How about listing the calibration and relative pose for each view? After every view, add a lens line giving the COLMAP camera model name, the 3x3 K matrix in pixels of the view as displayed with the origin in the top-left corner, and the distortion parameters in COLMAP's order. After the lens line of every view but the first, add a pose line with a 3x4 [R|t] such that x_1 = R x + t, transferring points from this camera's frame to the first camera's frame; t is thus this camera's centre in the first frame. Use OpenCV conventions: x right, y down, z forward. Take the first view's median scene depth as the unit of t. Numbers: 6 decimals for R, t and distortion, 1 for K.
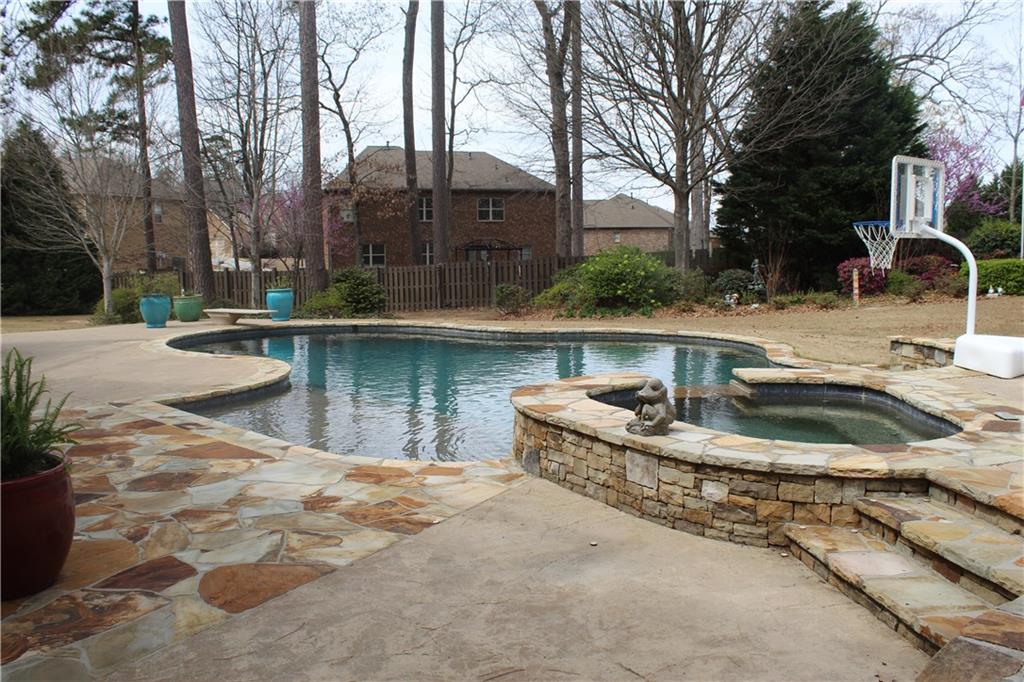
lens RADIAL K [[868.0, 0, 512.0], [0, 868.0, 341.0], [0, 0, 1]] dist [-0.161327, 0.151976]
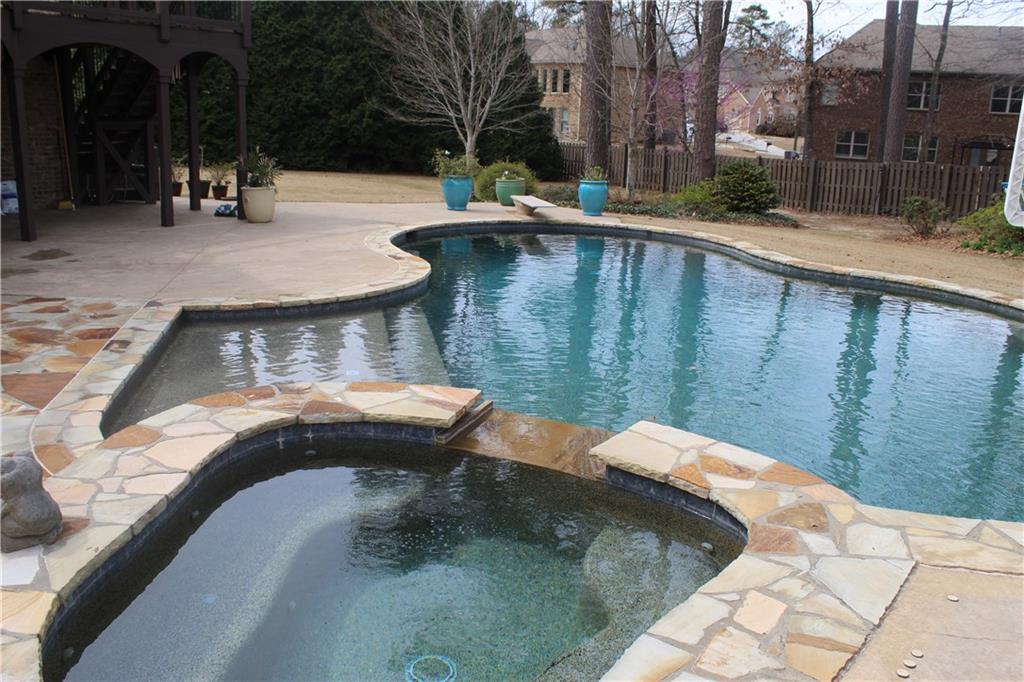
lens RADIAL K [[868.0, 0, 512.0], [0, 868.0, 341.0], [0, 0, 1]] dist [-0.161327, 0.151976]
pose [[0.818339, 0.182091, -0.545128, 0.618407], [-0.102739, 0.979553, 0.172974, -0.140733], [0.565479, -0.085546, 0.820314, 0.598000]]
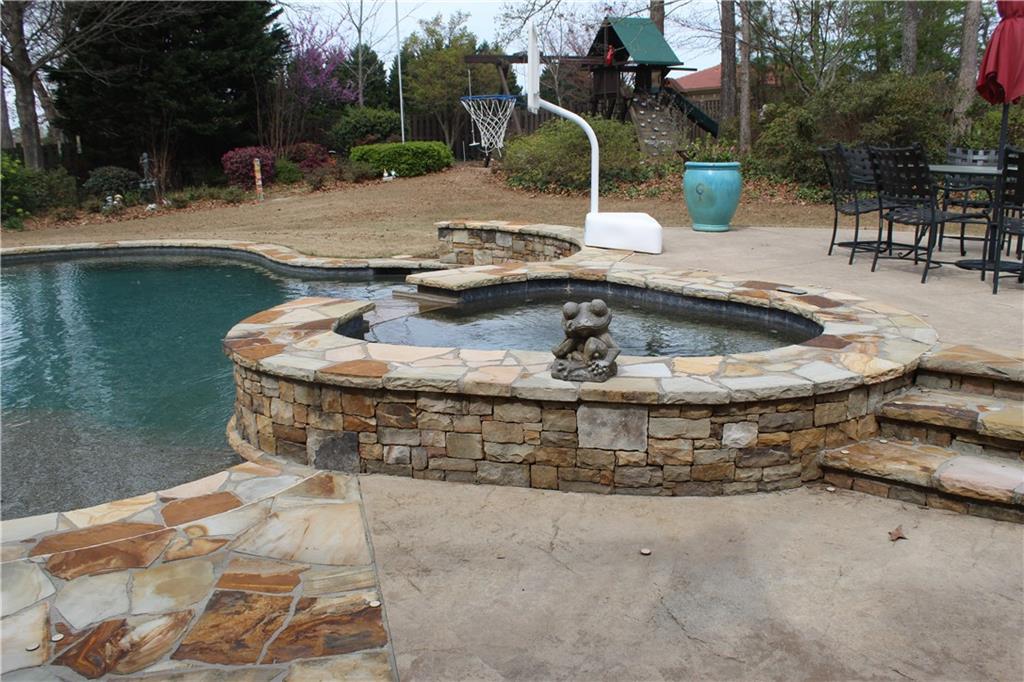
lens RADIAL K [[868.0, 0, 512.0], [0, 868.0, 341.0], [0, 0, 1]] dist [-0.161327, 0.151976]
pose [[0.703768, -0.169093, 0.690013, -0.298647], [0.084312, 0.984277, 0.155213, -0.030980], [-0.705409, -0.051057, 0.706959, 0.426764]]
